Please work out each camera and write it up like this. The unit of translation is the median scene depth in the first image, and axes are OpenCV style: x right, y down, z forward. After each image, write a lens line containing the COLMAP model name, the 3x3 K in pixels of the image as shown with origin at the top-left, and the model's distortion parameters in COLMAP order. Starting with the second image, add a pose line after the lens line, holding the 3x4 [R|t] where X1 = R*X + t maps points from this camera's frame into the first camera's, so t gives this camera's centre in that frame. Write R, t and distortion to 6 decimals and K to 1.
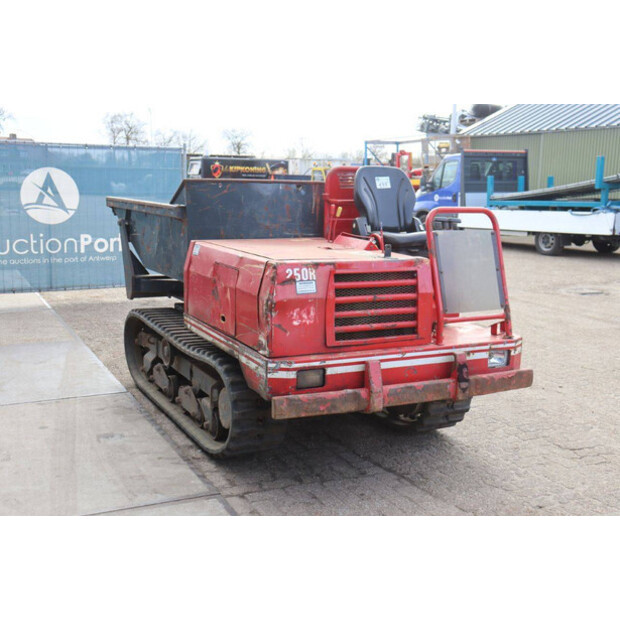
lens RADIAL K [[787.0, 0, 319.2], [0, 787.0, 315.5], [0, 0, 1]] dist [0.035152, 0.000000]
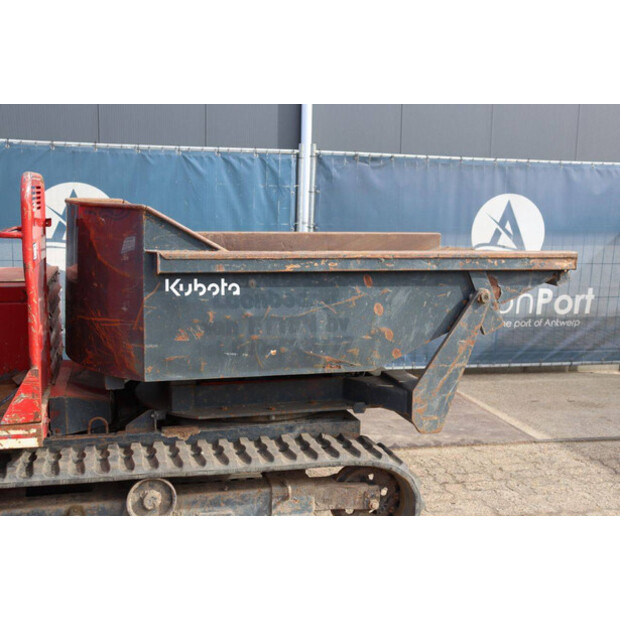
lens RADIAL K [[787.0, 0, 306.7], [0, 787.0, 311.2], [0, 0, 1]] dist [0.035152, 0.000000]
pose [[-0.226151, 0.114522, -0.967337, 0.749172], [-0.190909, 0.968595, 0.159303, -0.281669], [0.955201, 0.220700, -0.197186, 1.695528]]
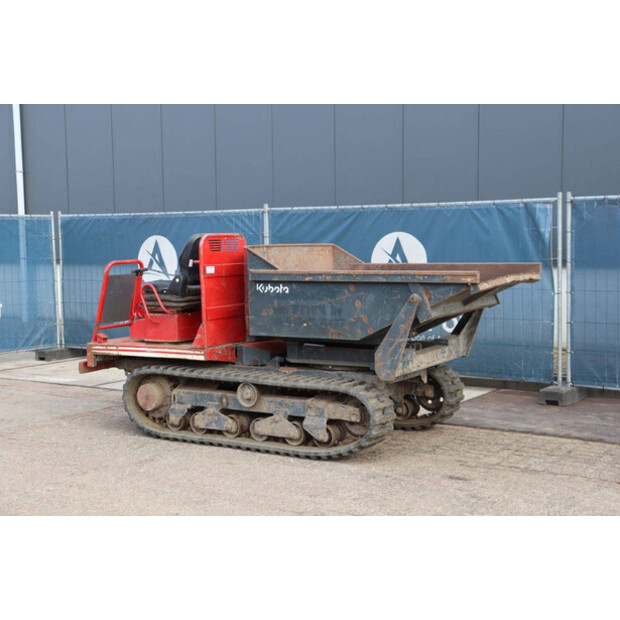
lens RADIAL K [[942.3, 0, 308.8], [0, 942.3, 307.5], [0, 0, 1]] dist [0.127685, 0.000000]
pose [[-0.868613, 0.027766, -0.494713, 0.854555], [-0.089034, 0.973432, 0.210959, -0.506375], [0.487427, 0.227288, -0.843063, 2.964502]]
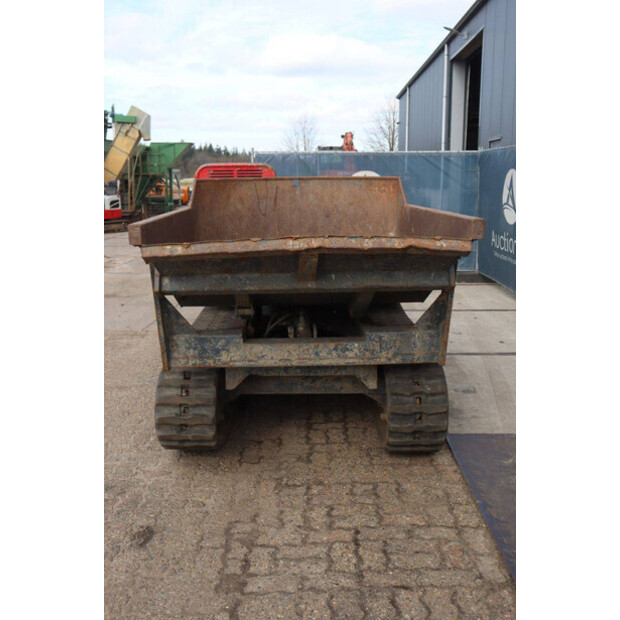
lens RADIAL K [[665.5, 0, 308.9], [0, 665.5, 315.0], [0, 0, 1]] dist [-0.035451, 0.000000]
pose [[-0.891536, -0.107526, 0.440001, -0.577548], [0.062559, 0.932874, 0.354730, -0.395131], [-0.448608, 0.343780, -0.824964, 2.260250]]
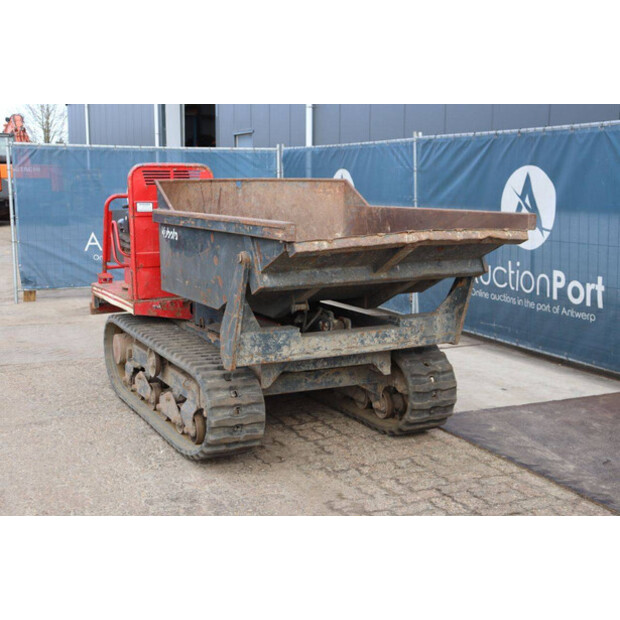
lens RADIAL K [[857.4, 0, 311.7], [0, 857.4, 313.4], [0, 0, 1]] dist [0.074492, 0.000000]
pose [[-0.999435, -0.025697, 0.021664, -0.190706], [-0.017332, 0.946286, 0.322867, -0.464454], [-0.028797, 0.322309, -0.946196, 2.669586]]
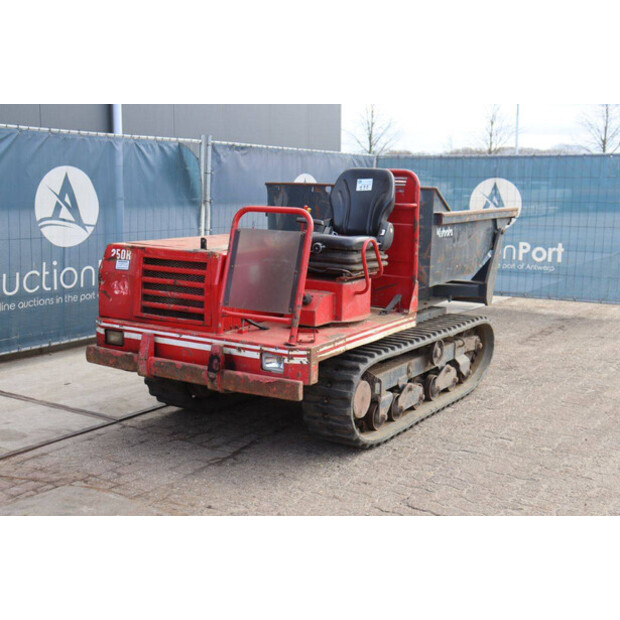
lens RADIAL K [[824.0, 0, 310.5], [0, 824.0, 306.8], [0, 0, 1]] dist [0.062230, 0.000000]
pose [[0.506641, 0.119981, -0.853768, 1.157787], [-0.152638, 0.987109, 0.048142, -0.072333], [0.848538, 0.105927, 0.518424, 0.530450]]
